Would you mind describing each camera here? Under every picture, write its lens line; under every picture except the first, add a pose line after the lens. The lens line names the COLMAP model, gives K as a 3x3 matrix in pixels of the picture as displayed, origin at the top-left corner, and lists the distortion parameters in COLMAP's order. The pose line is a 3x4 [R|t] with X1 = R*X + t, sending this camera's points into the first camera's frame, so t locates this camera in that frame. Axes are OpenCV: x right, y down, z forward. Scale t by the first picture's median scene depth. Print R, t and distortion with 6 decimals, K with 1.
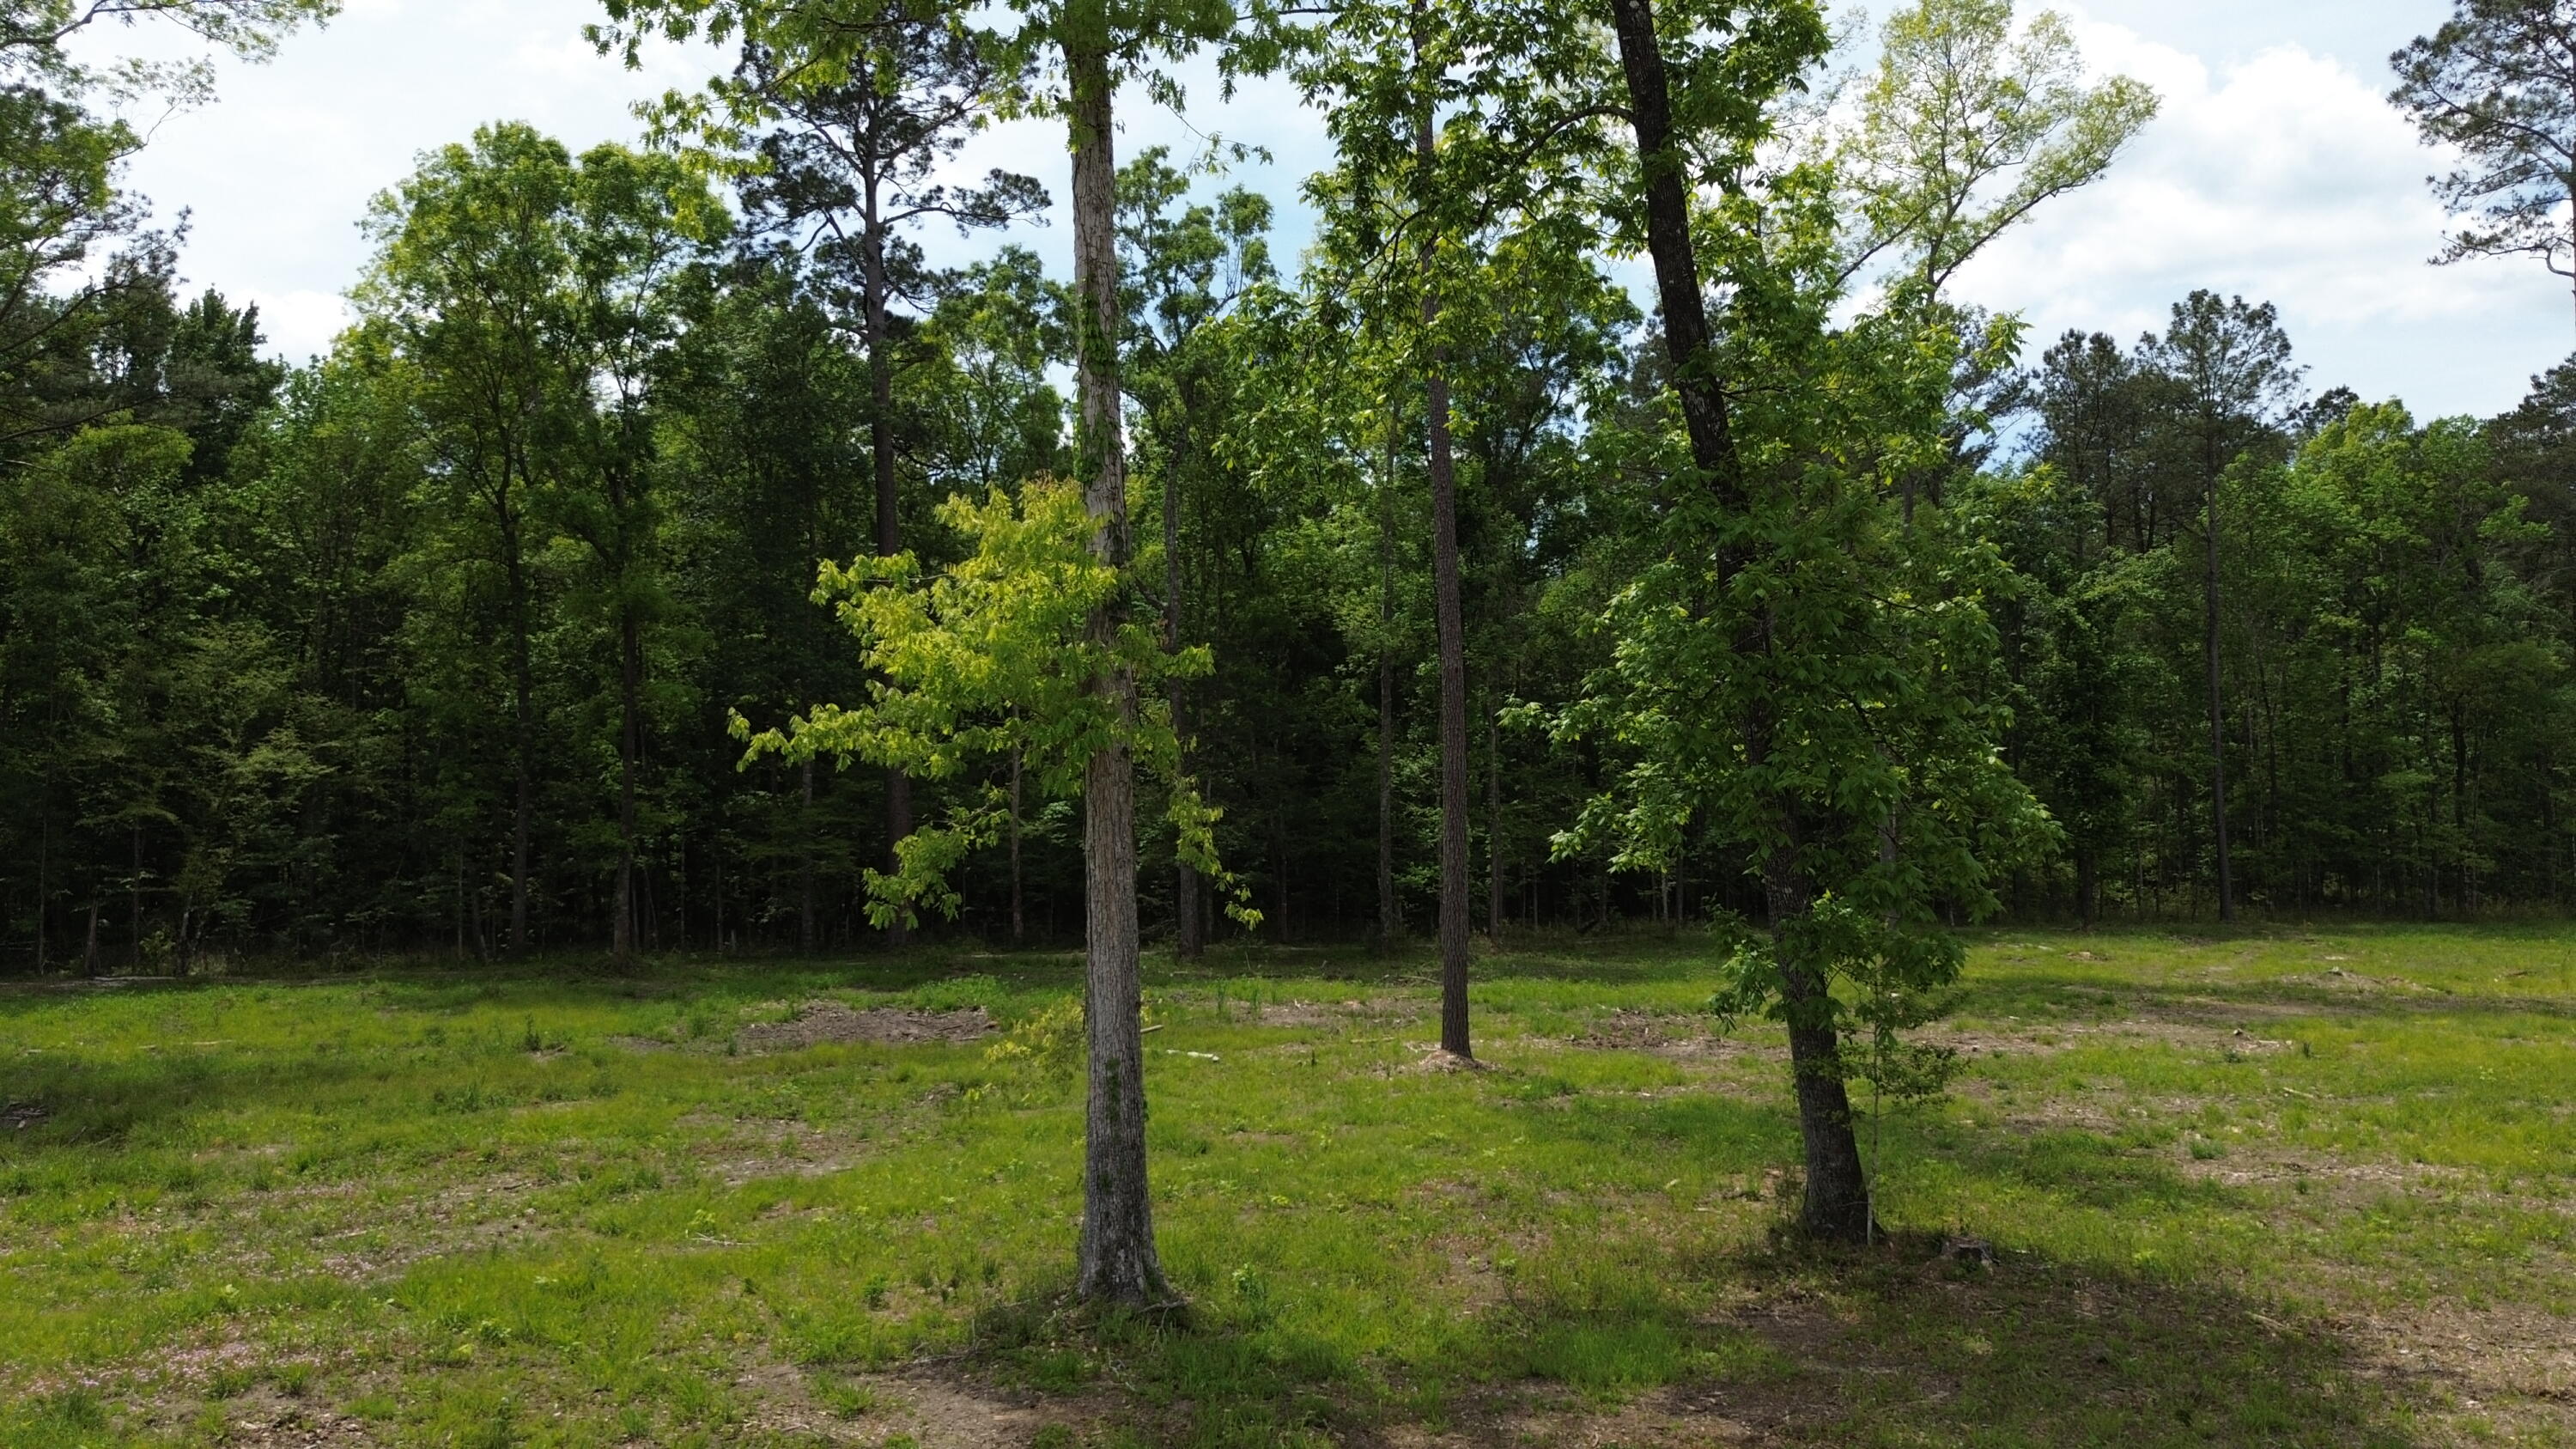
lens RADIAL K [[1825.4, 0, 1298.0], [0, 1825.4, 718.9], [0, 0, 1]] dist [0.072107, -0.071597]
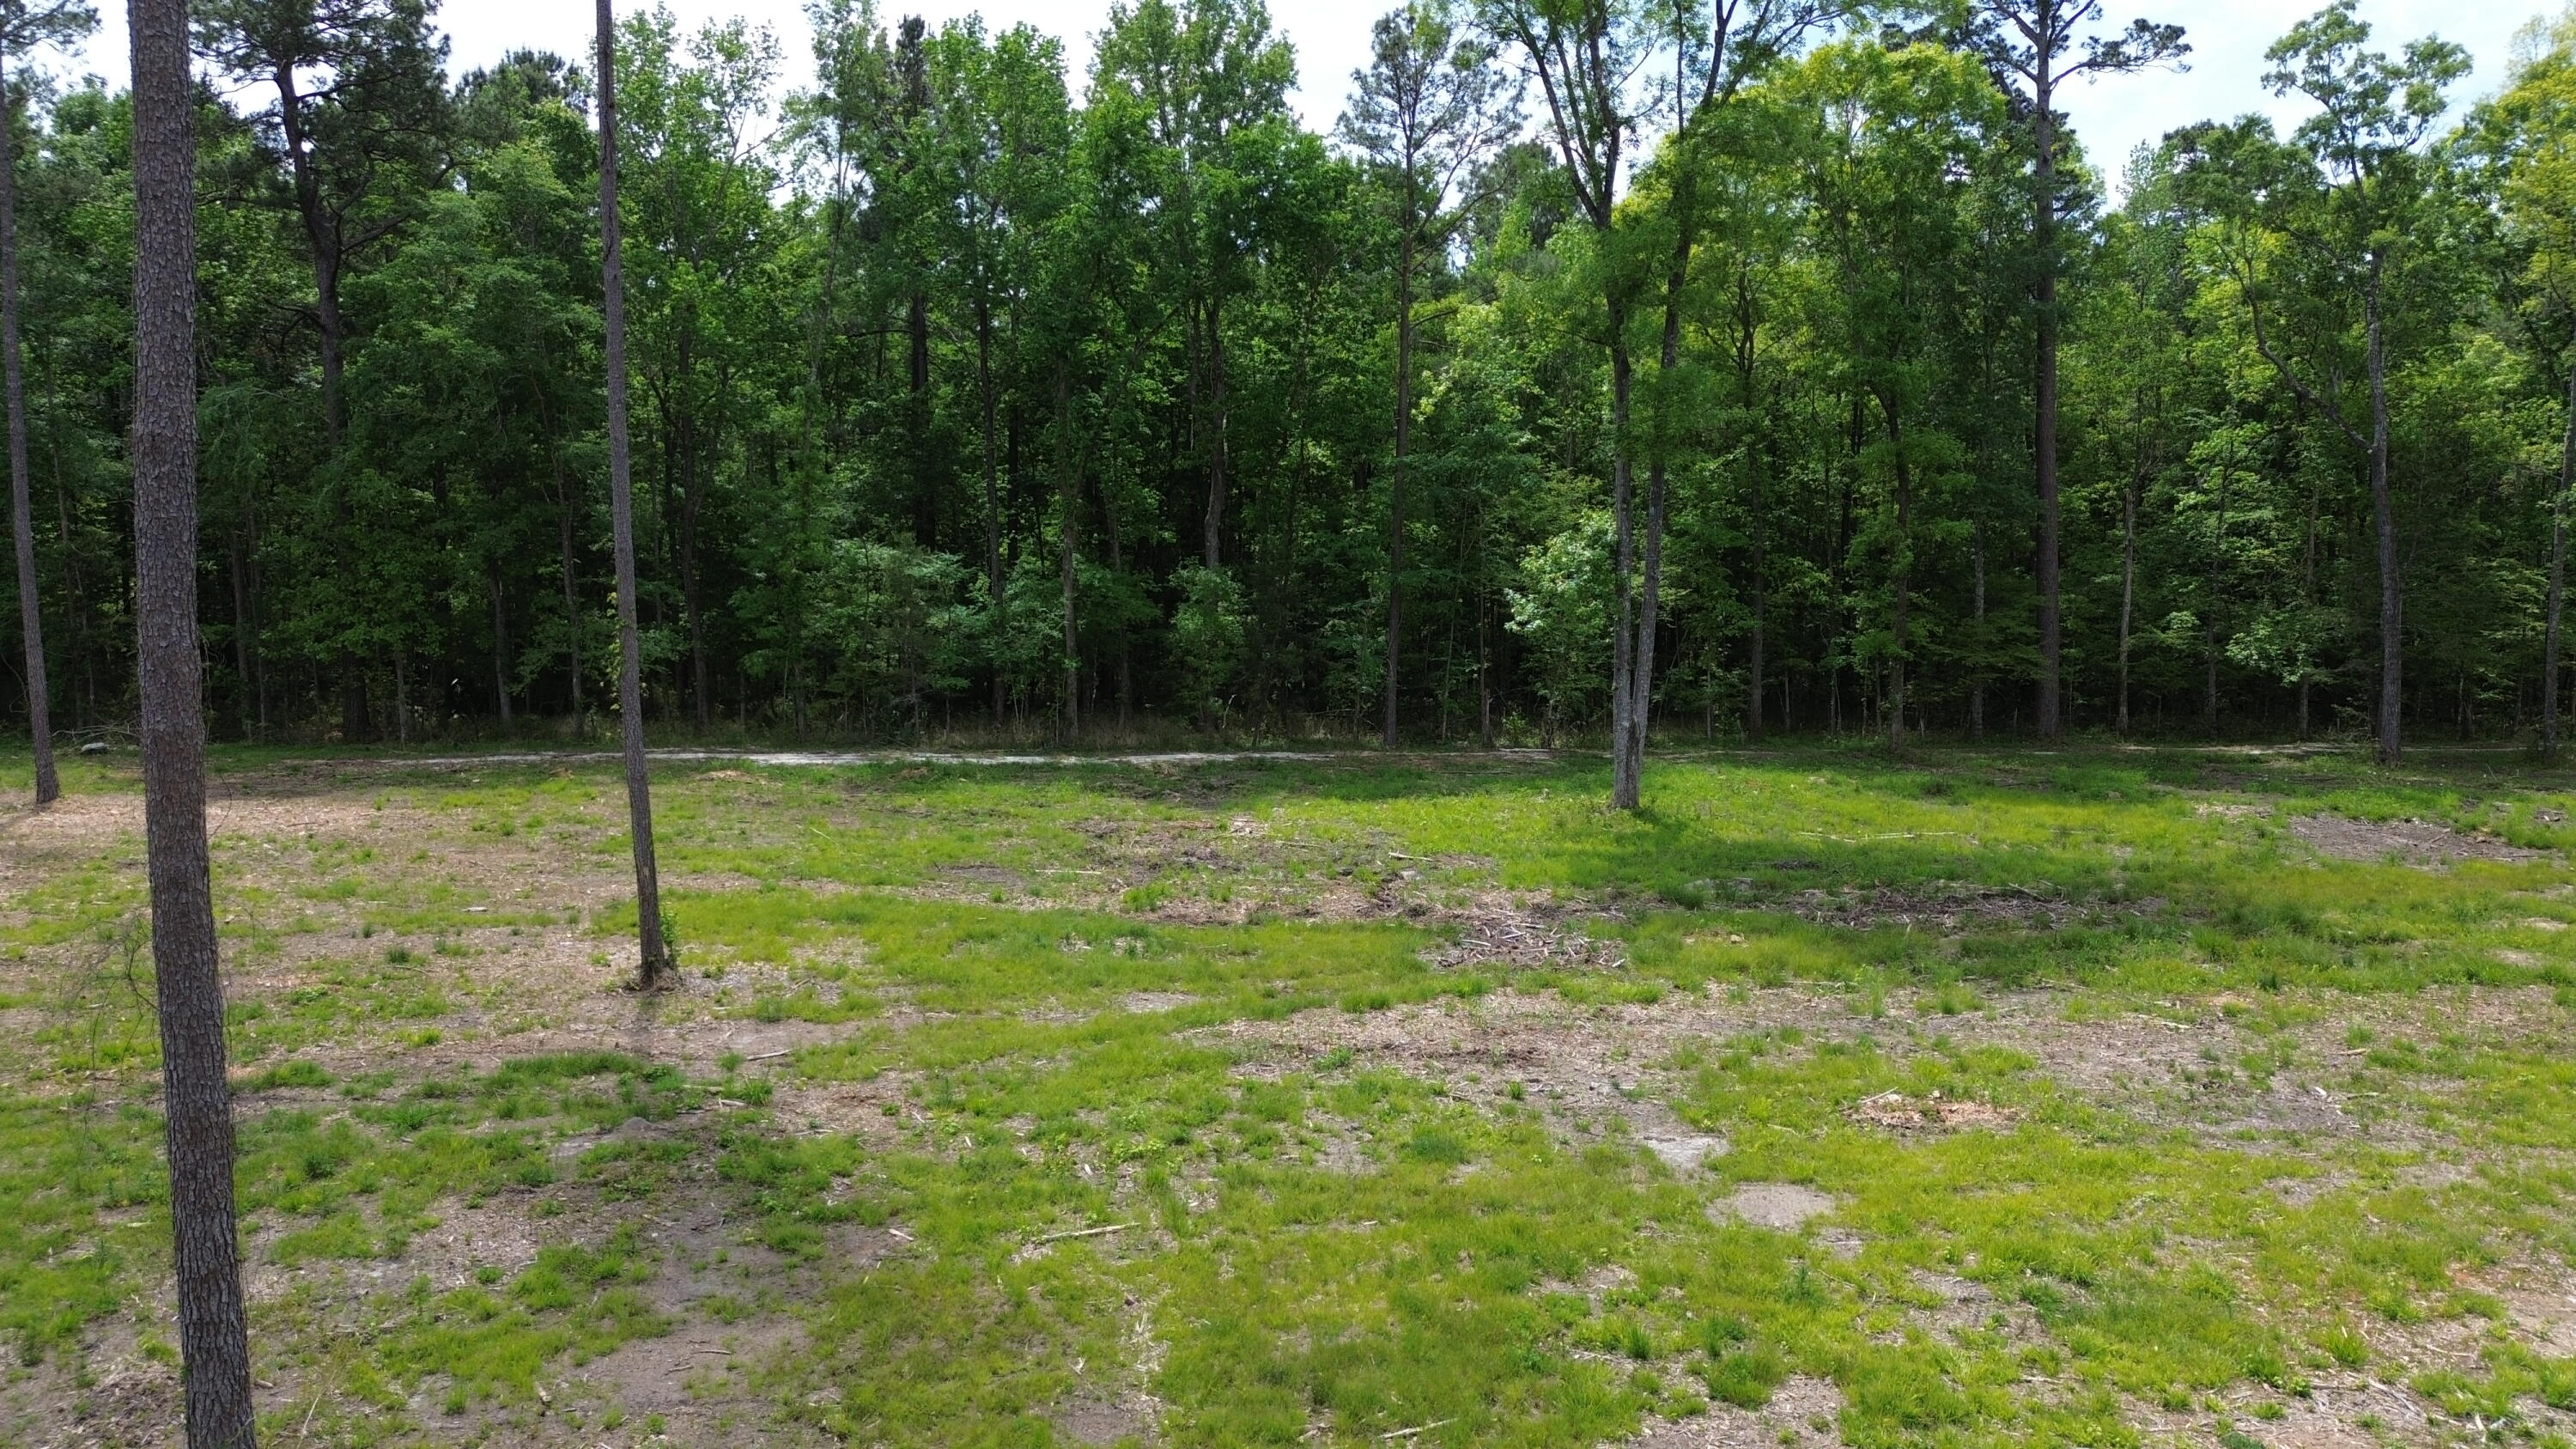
lens RADIAL K [[1825.4, 0, 1298.0], [0, 1825.4, 718.9], [0, 0, 1]] dist [0.072107, -0.071597]
pose [[0.981677, 0.031993, -0.187846, -0.880102], [-0.002407, 0.987808, 0.155659, -0.129562], [0.190536, -0.152354, 0.969786, -0.419024]]
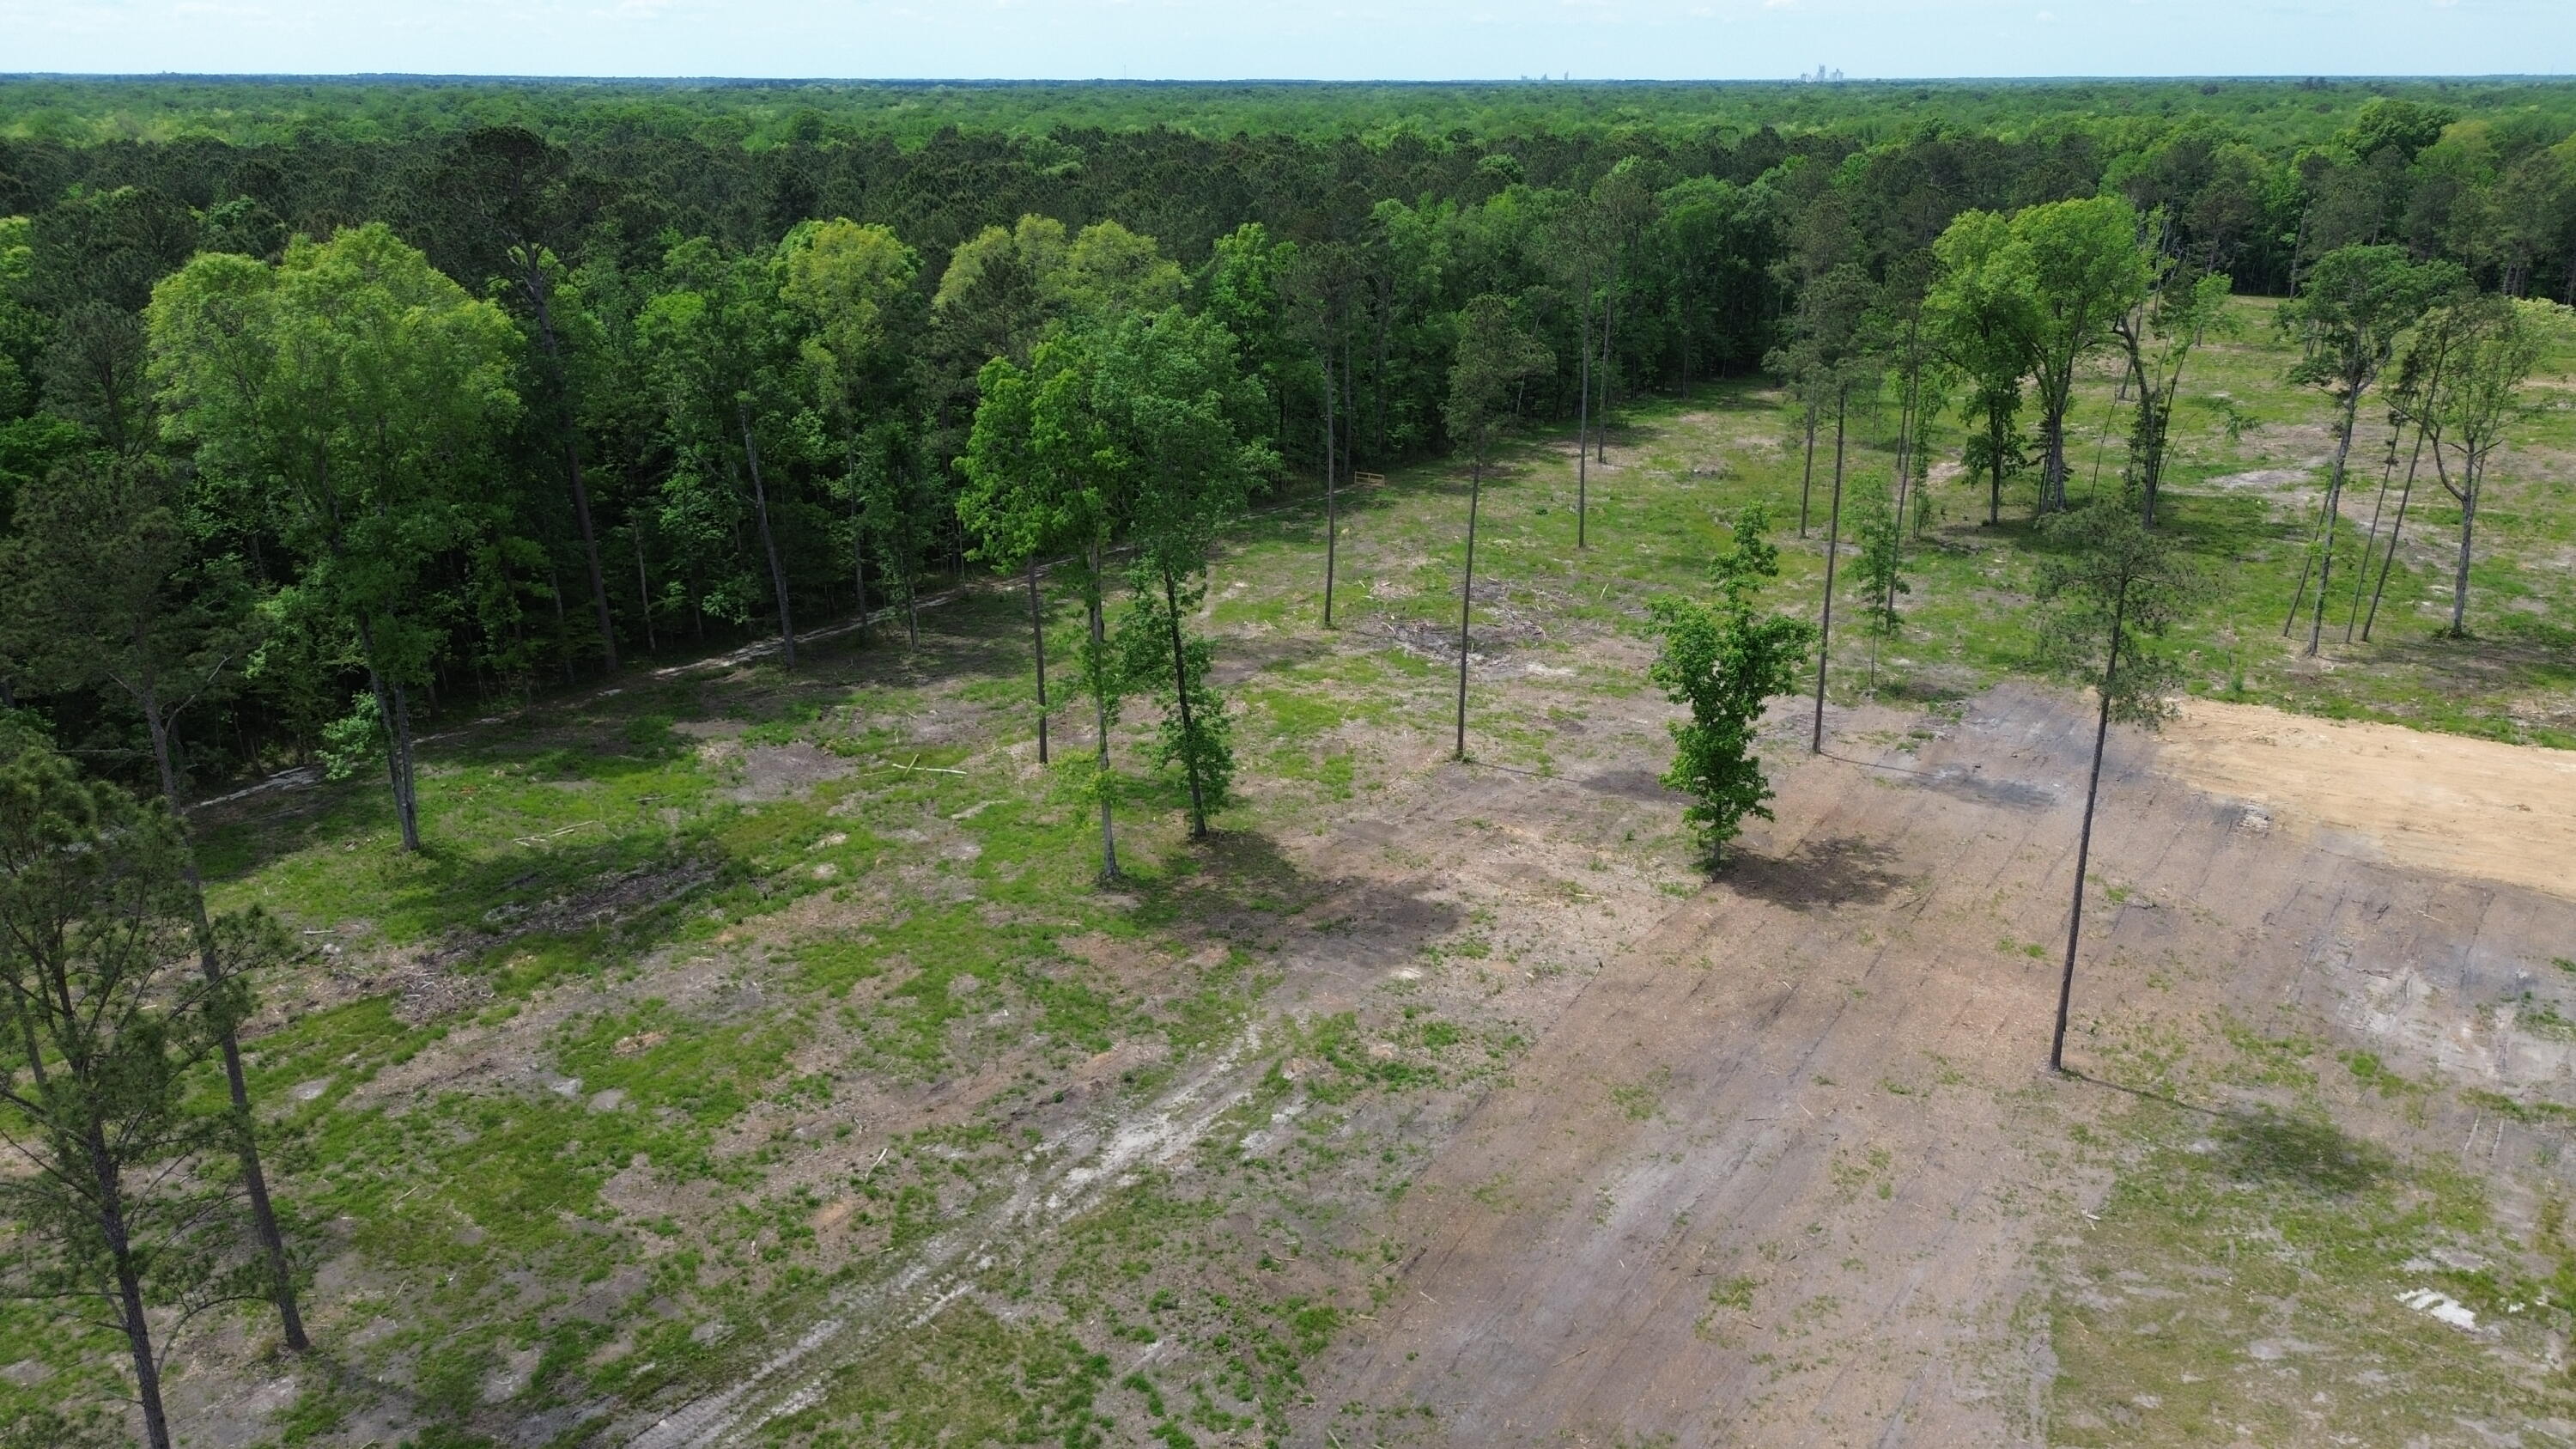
lens RADIAL K [[1849.7, 0, 1301.6], [0, 1849.7, 719.0], [0, 0, 1]] dist [0.081522, -0.098214]
pose [[0.838553, -0.176119, 0.515569, -1.205458], [-0.034823, 0.927050, 0.373318, -1.139074], [-0.543707, -0.331001, 0.771247, -1.798197]]
